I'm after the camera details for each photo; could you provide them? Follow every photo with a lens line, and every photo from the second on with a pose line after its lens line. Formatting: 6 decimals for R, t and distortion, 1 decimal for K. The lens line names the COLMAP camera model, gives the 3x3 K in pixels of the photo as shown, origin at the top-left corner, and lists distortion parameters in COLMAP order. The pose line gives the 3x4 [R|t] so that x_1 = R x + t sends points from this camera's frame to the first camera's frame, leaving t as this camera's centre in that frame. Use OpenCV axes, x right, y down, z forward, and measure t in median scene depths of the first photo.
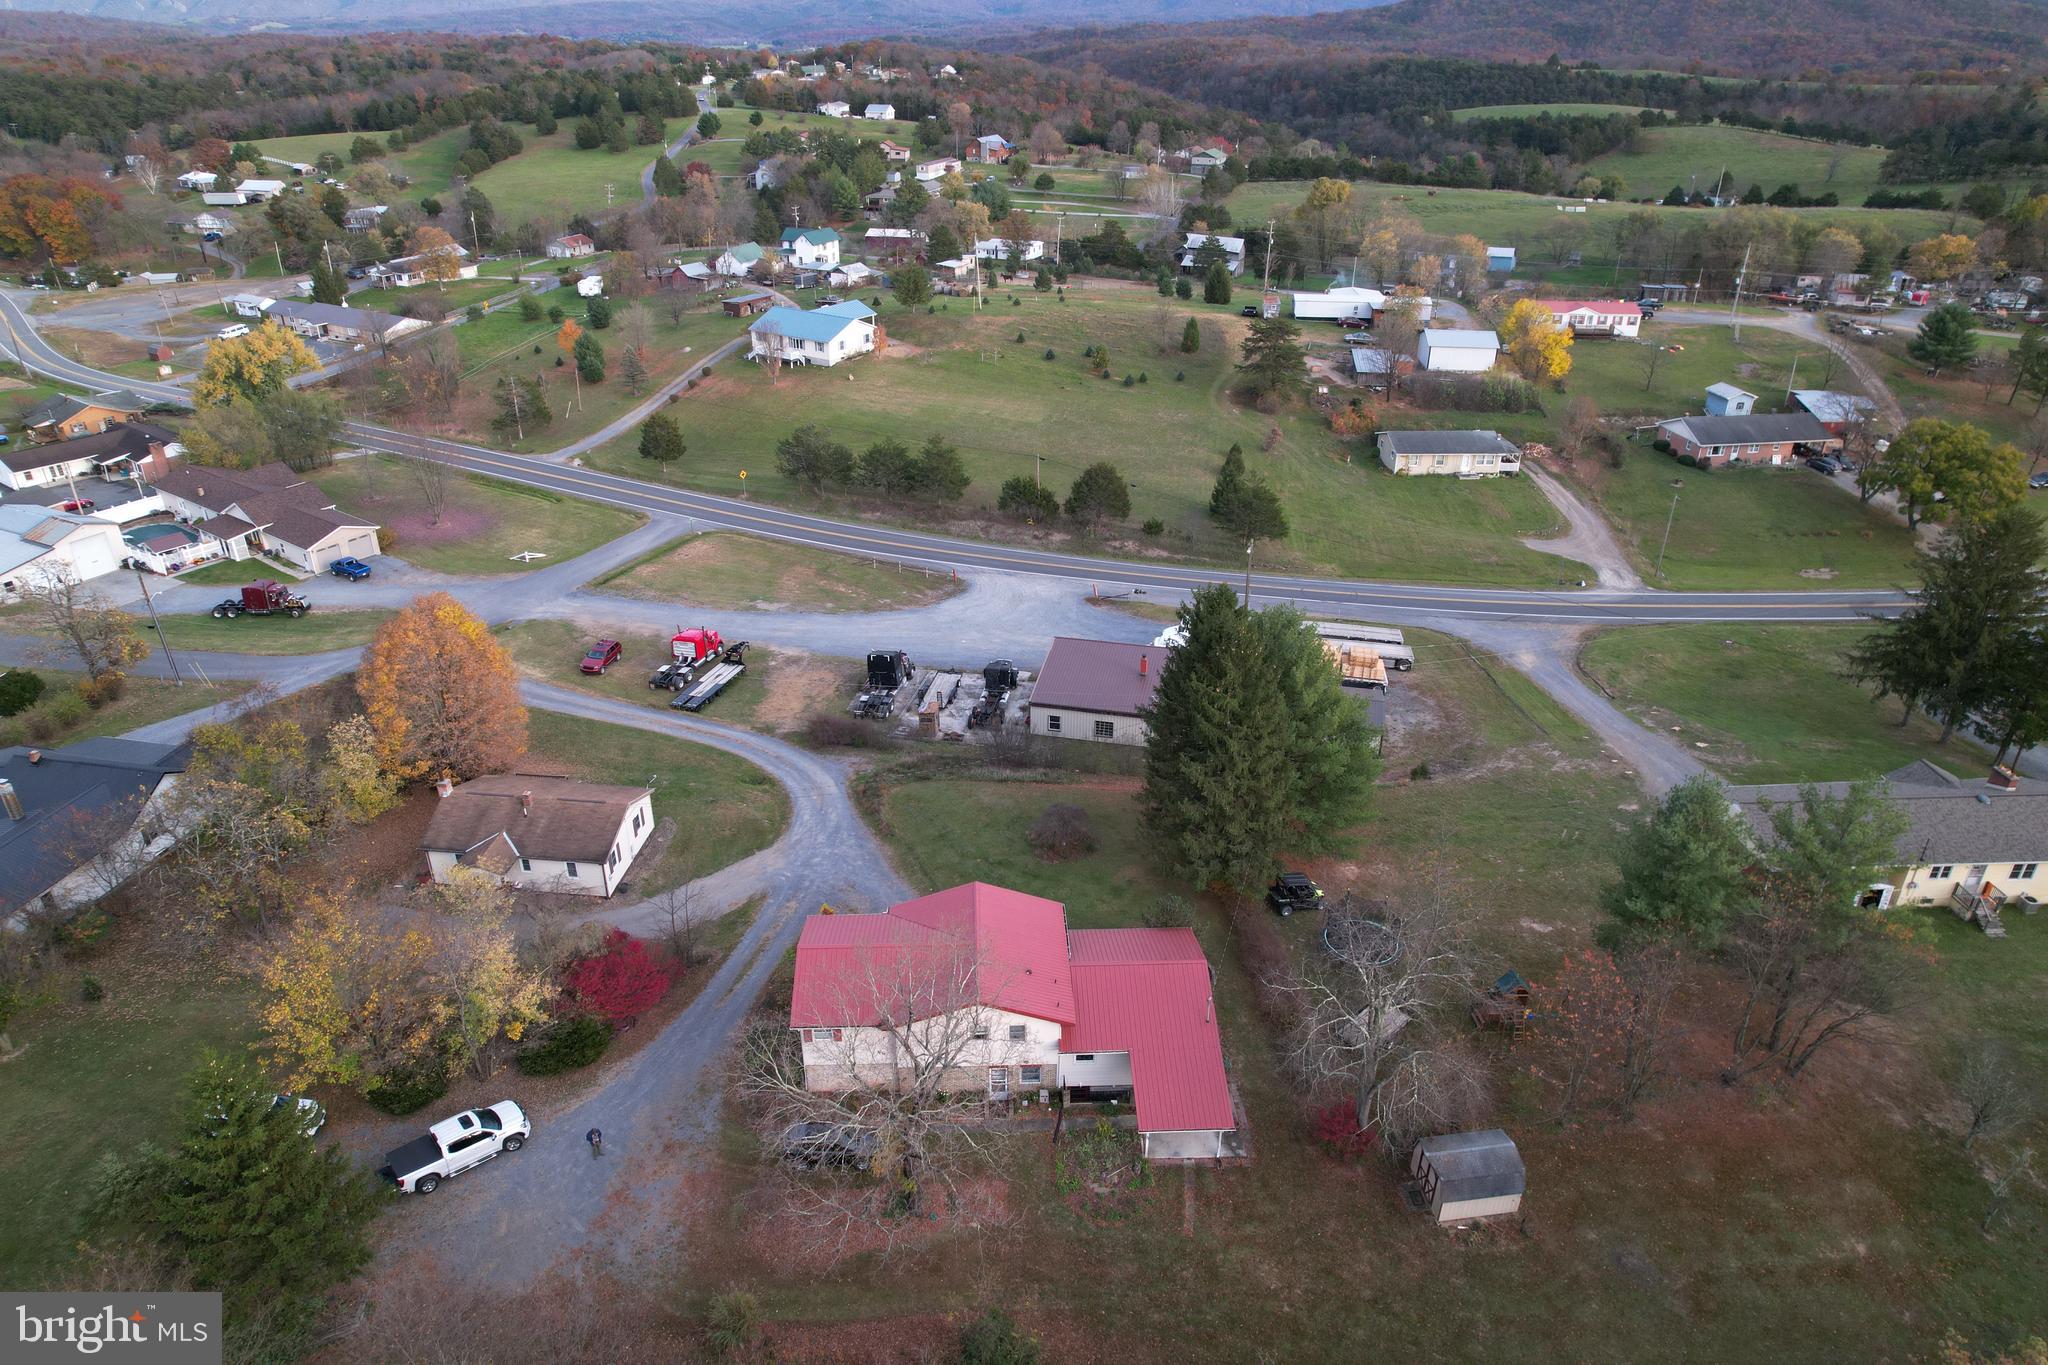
lens RADIAL K [[1312.0, 0, 1016.6], [0, 1312.0, 691.6], [0, 0, 1]] dist [-0.084069, 0.076848]
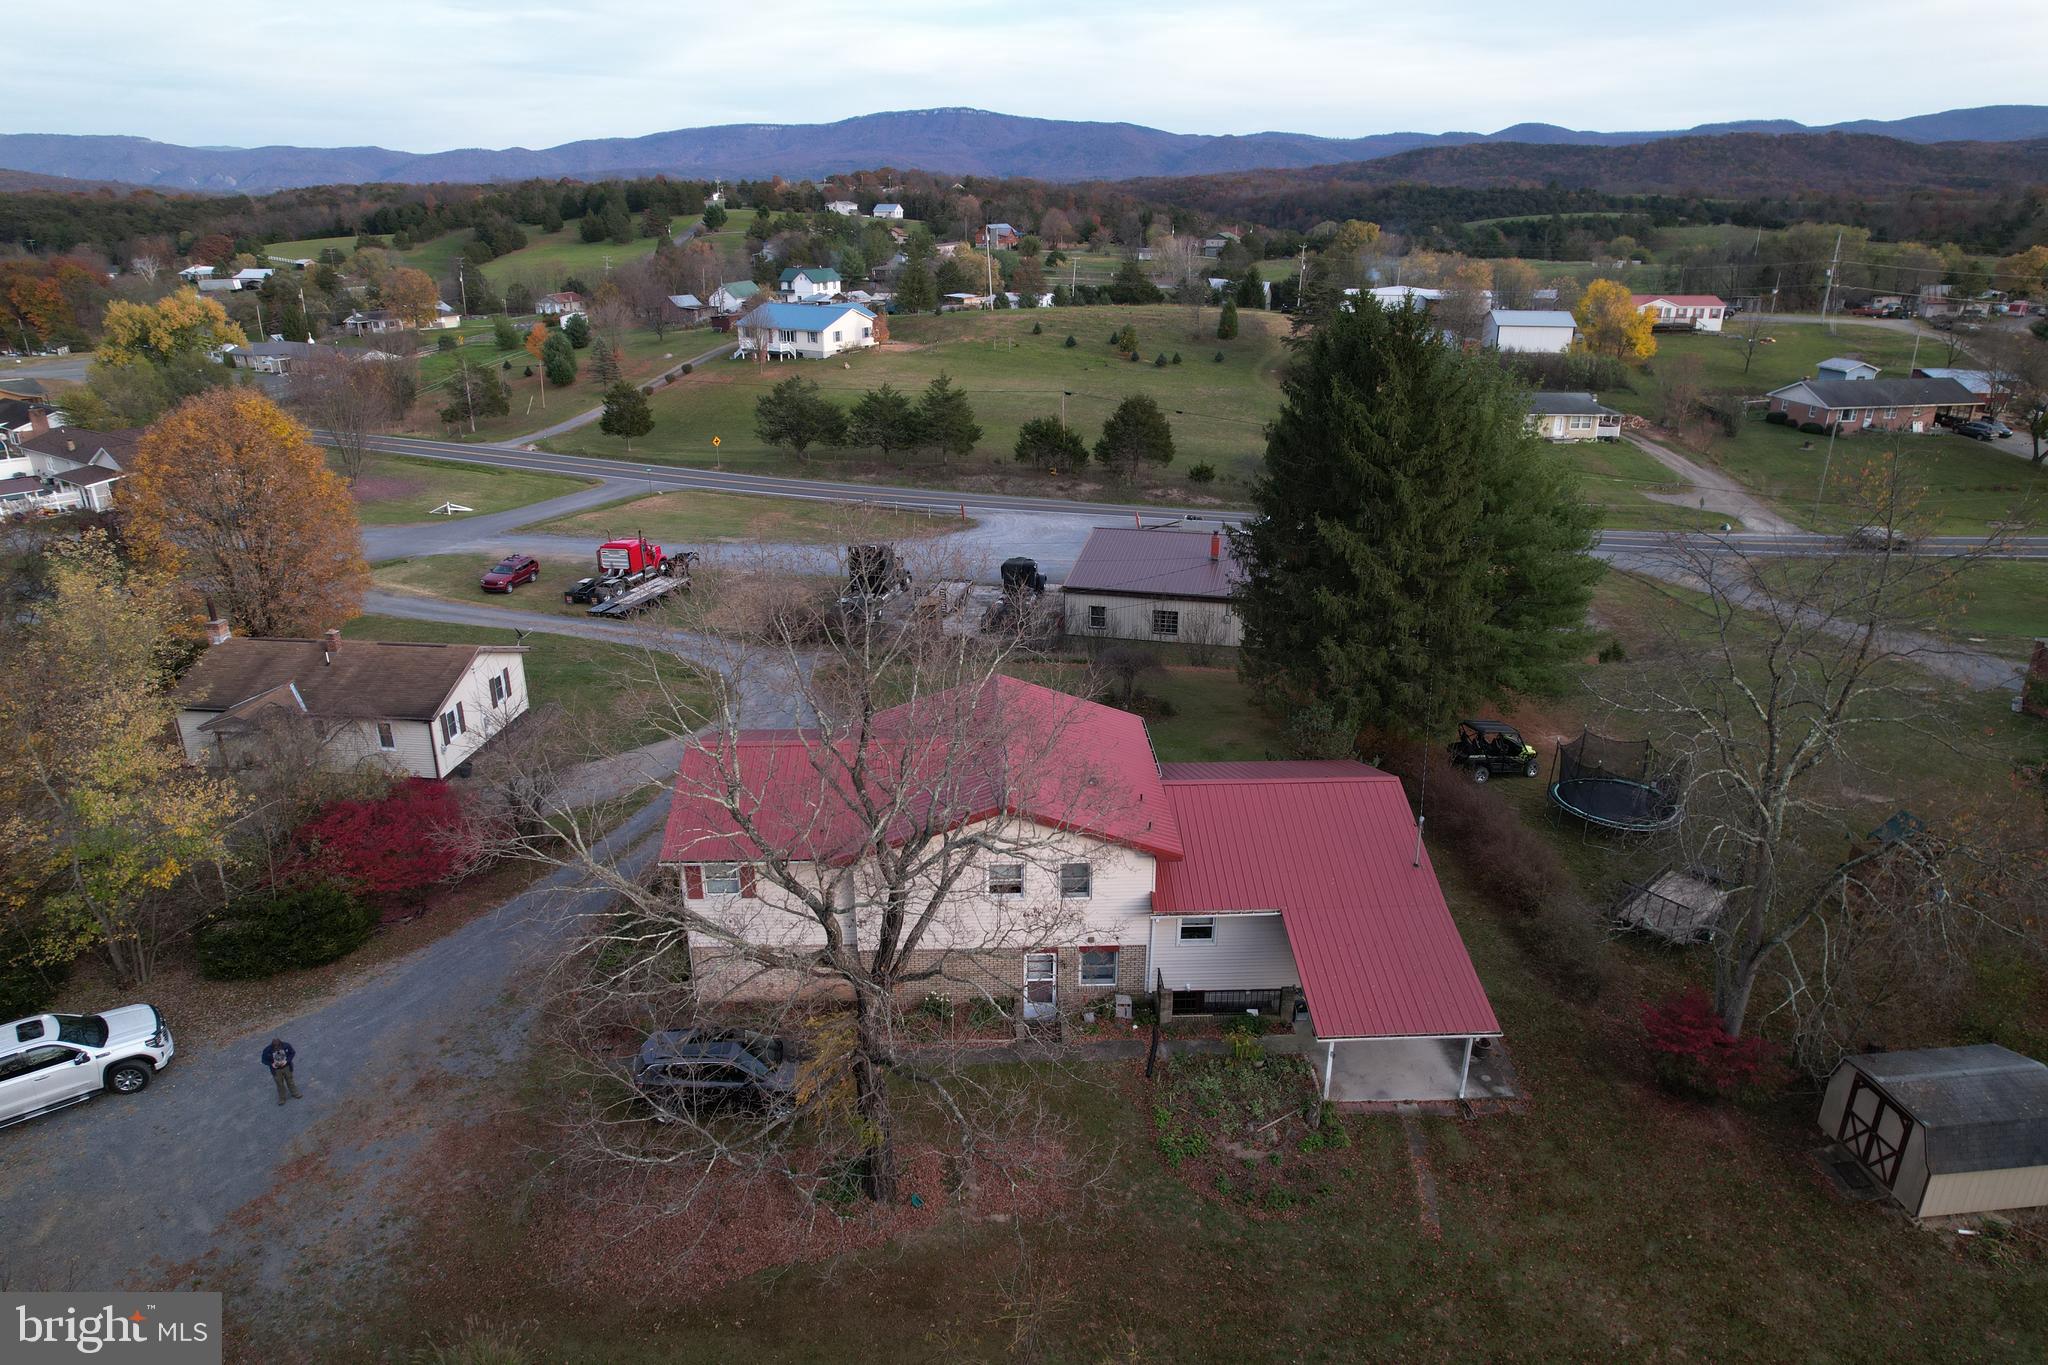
lens RADIAL K [[1314.9, 0, 1018.1], [0, 1314.9, 691.4], [0, 0, 1]] dist [-0.092655, 0.086831]
pose [[0.999980, -0.003524, -0.005207, -0.007537], [0.002933, 0.993997, -0.109367, 0.089525], [0.005561, 0.109350, 0.993988, 0.163539]]
